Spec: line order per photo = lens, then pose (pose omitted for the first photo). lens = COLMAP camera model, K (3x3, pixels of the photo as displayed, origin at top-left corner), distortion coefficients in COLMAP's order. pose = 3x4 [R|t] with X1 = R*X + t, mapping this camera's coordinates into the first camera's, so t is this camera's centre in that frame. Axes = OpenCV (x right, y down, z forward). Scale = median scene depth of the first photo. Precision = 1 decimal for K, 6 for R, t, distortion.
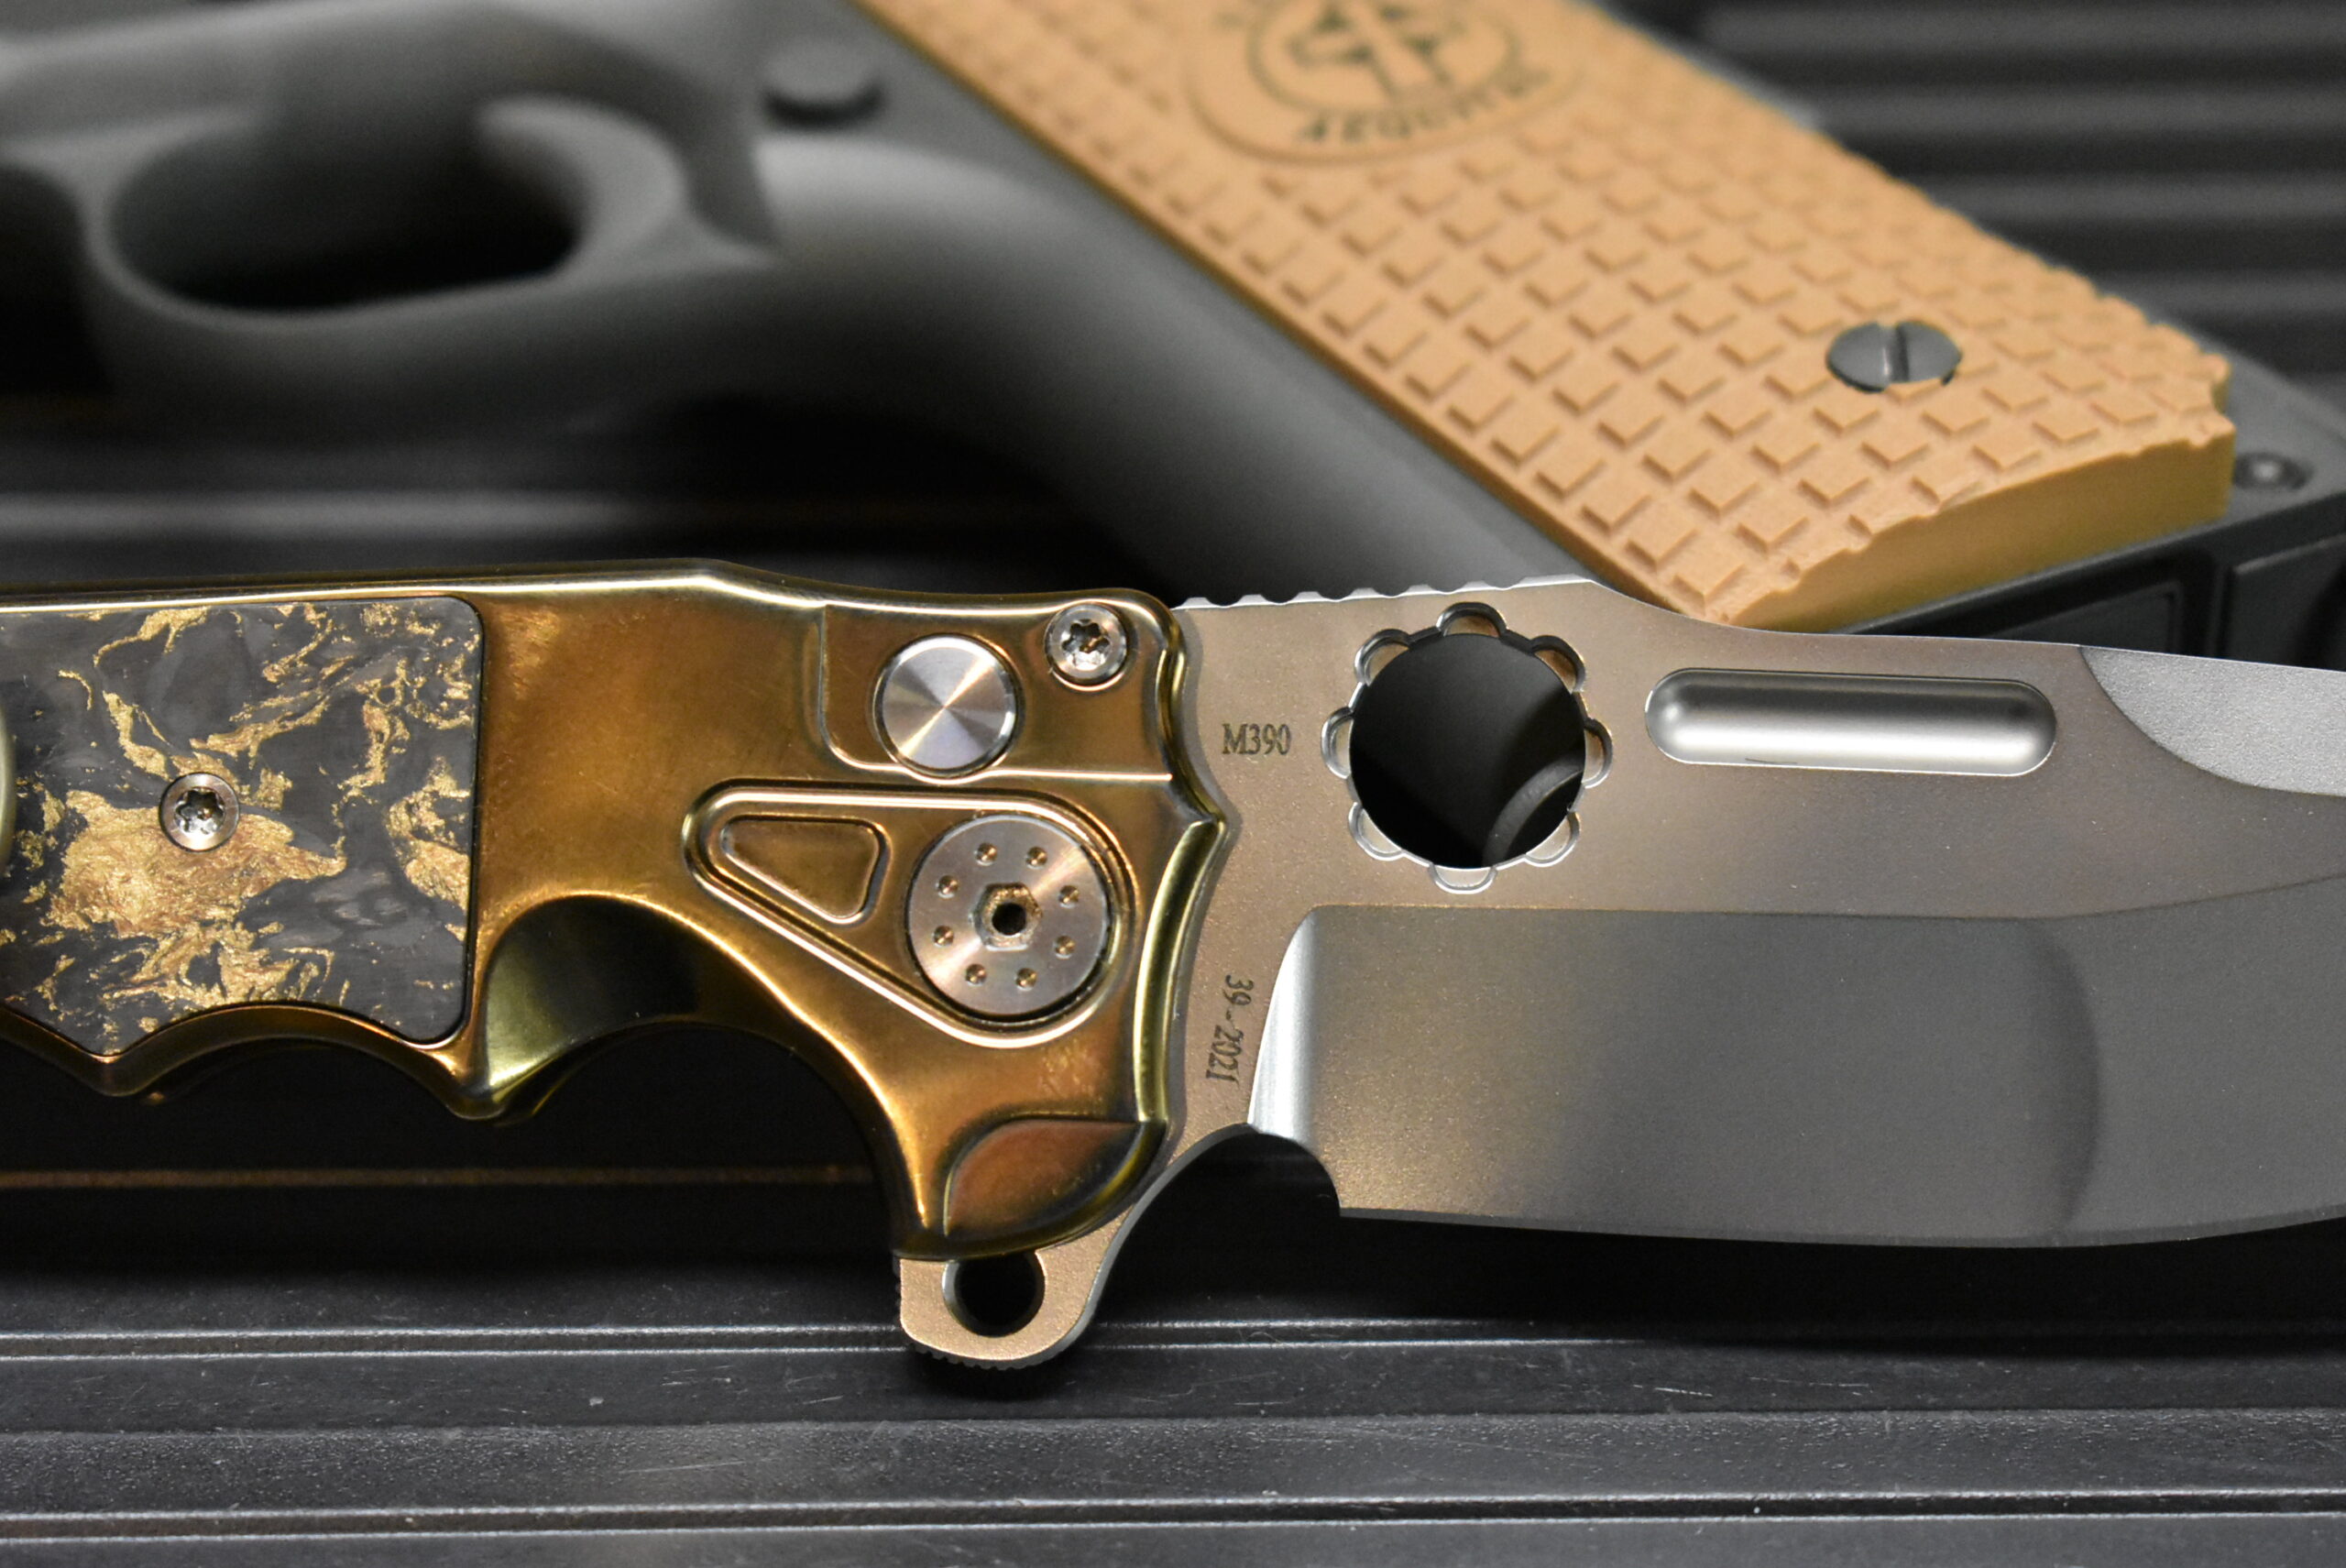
lens RADIAL K [[5266.0, 0, 1173.0], [0, 5266.0, 784.0], [0, 0, 1]] dist [0.086043, -0.309782]
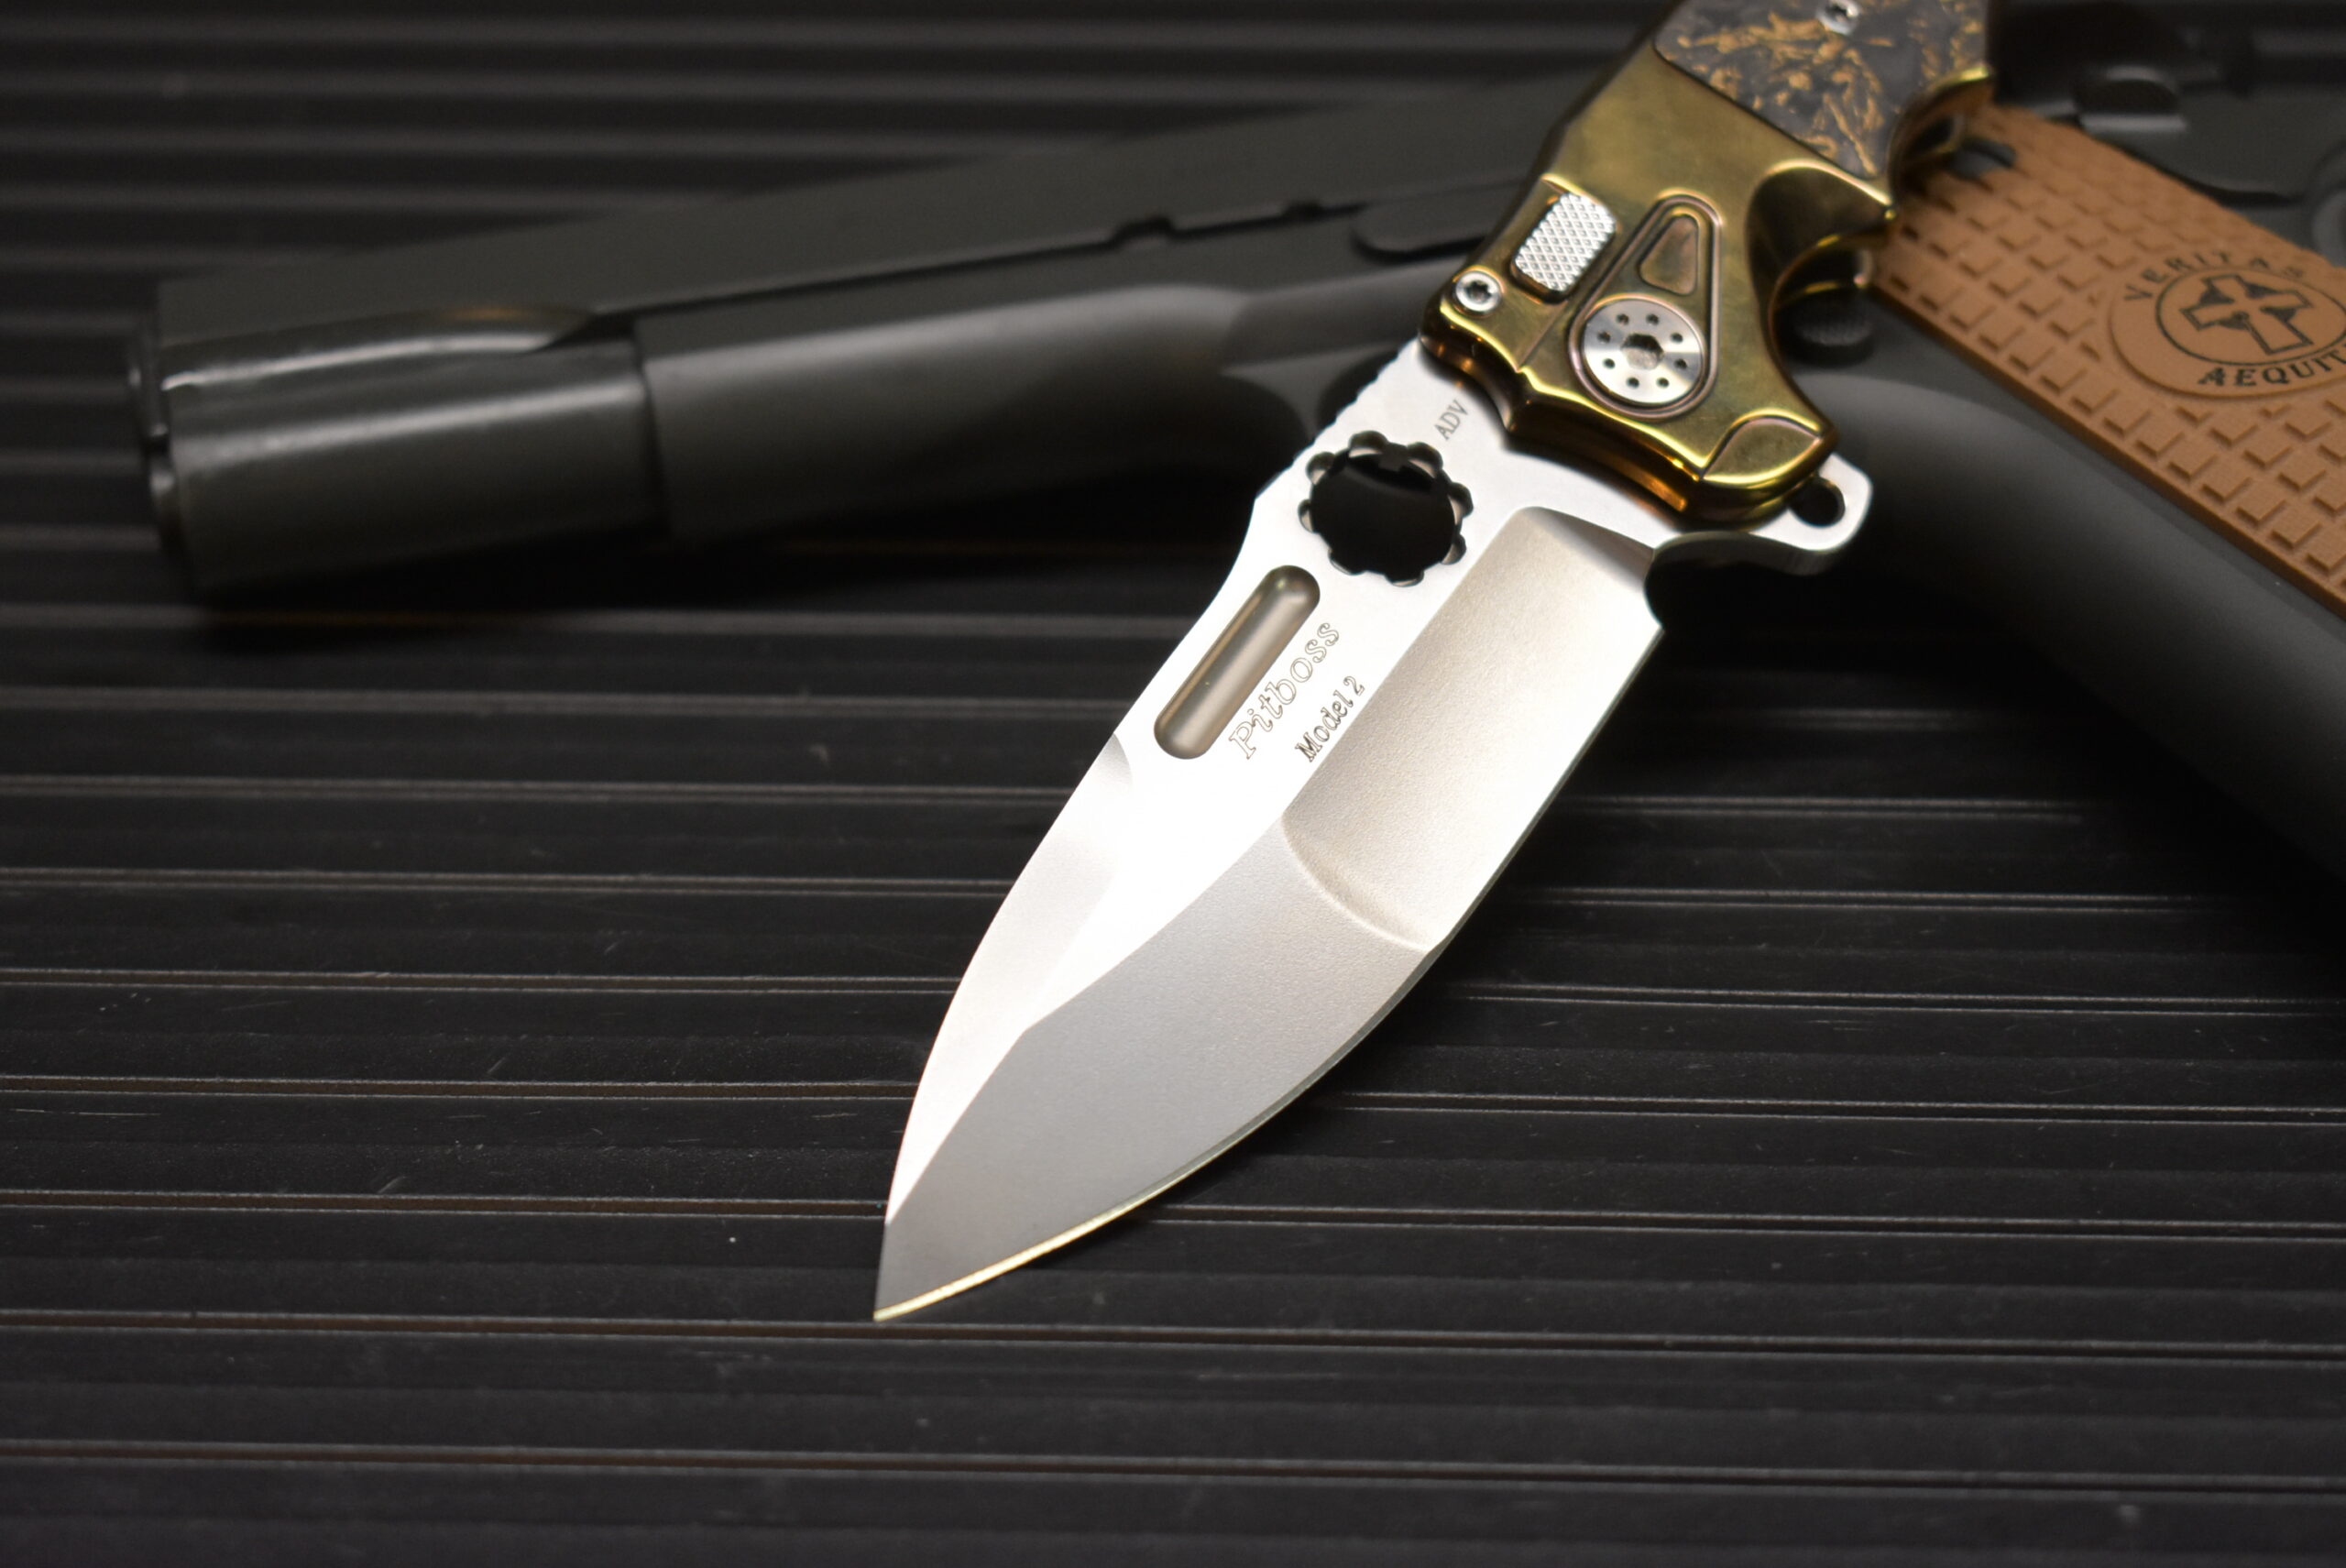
lens RADIAL K [[4326.1, 0, 1173.0], [0, 4326.1, 784.0], [0, 0, 1]] dist [0.005427, 0.038886]
pose [[0.998301, 0.019507, -0.054897, -0.199194], [-0.019369, 0.999808, 0.003044, -0.014426], [0.054946, -0.001976, 0.998487, -0.180731]]
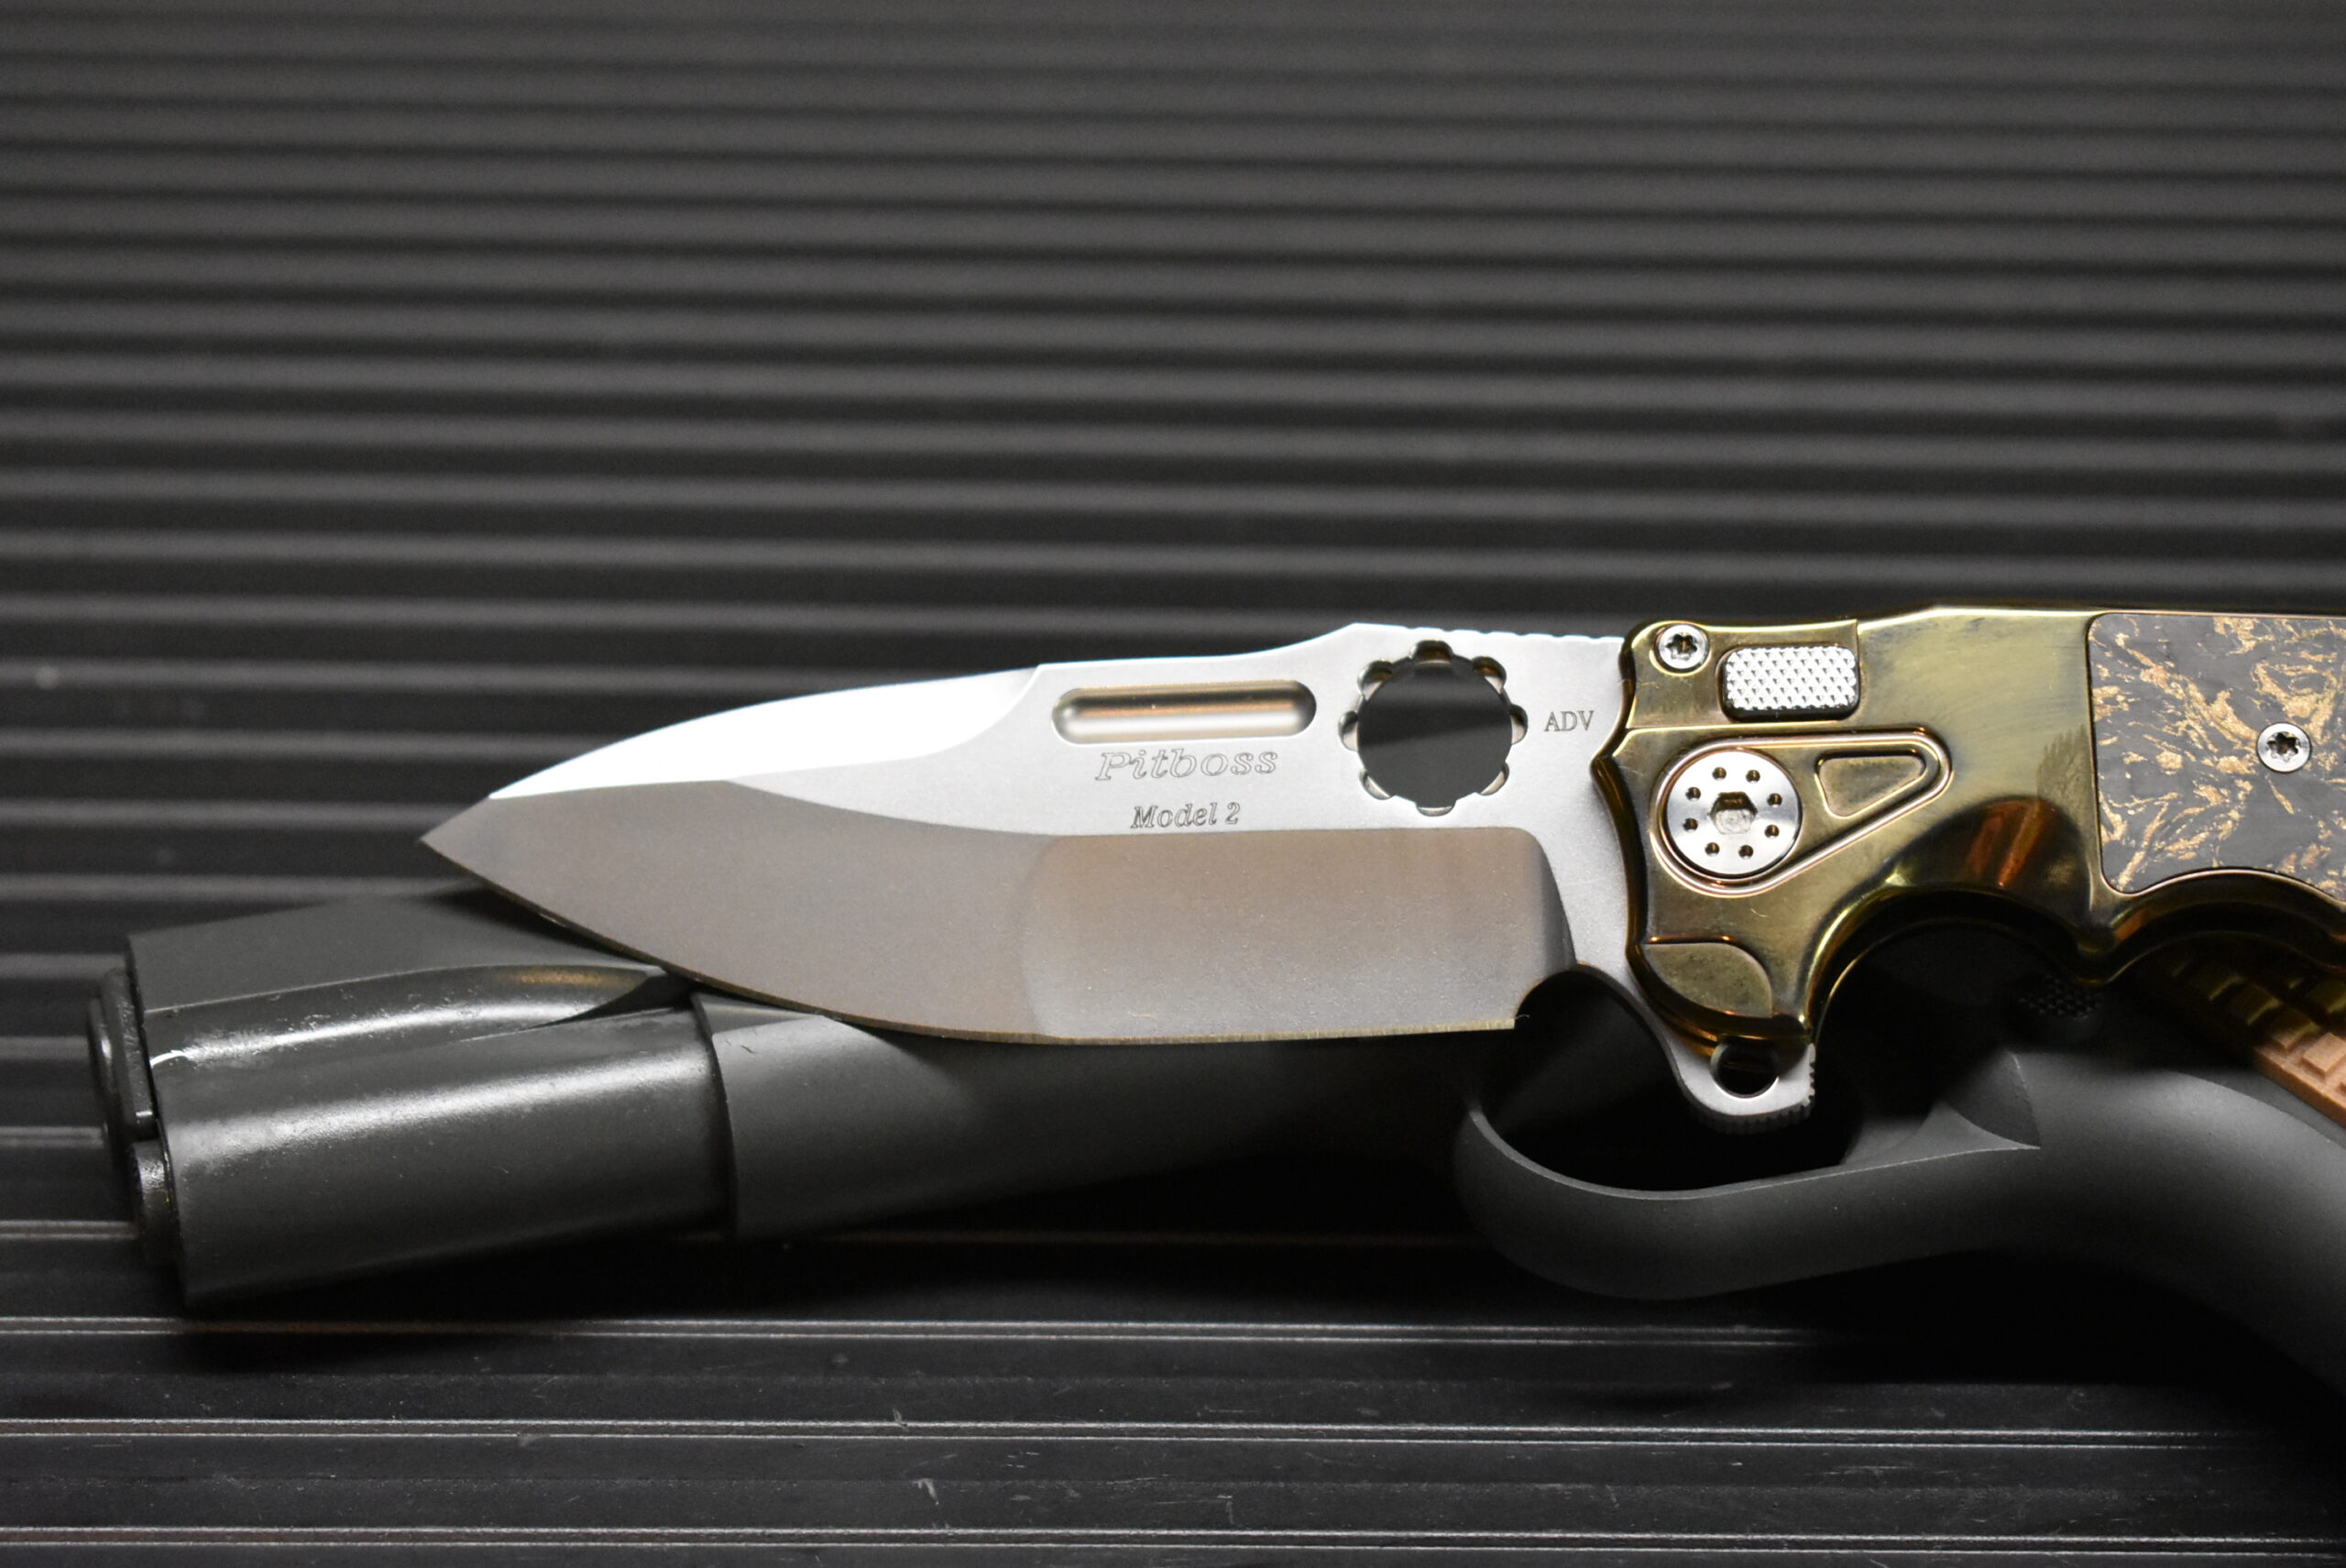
lens RADIAL K [[5146.5, 0, 1173.0], [0, 5146.5, 784.0], [0, 0, 1]] dist [0.044361, 0.184387]
pose [[0.999435, 0.017526, 0.028693, -0.353837], [-0.014399, 0.994286, -0.105770, -0.059138], [-0.030383, 0.105297, 0.993977, -0.247577]]
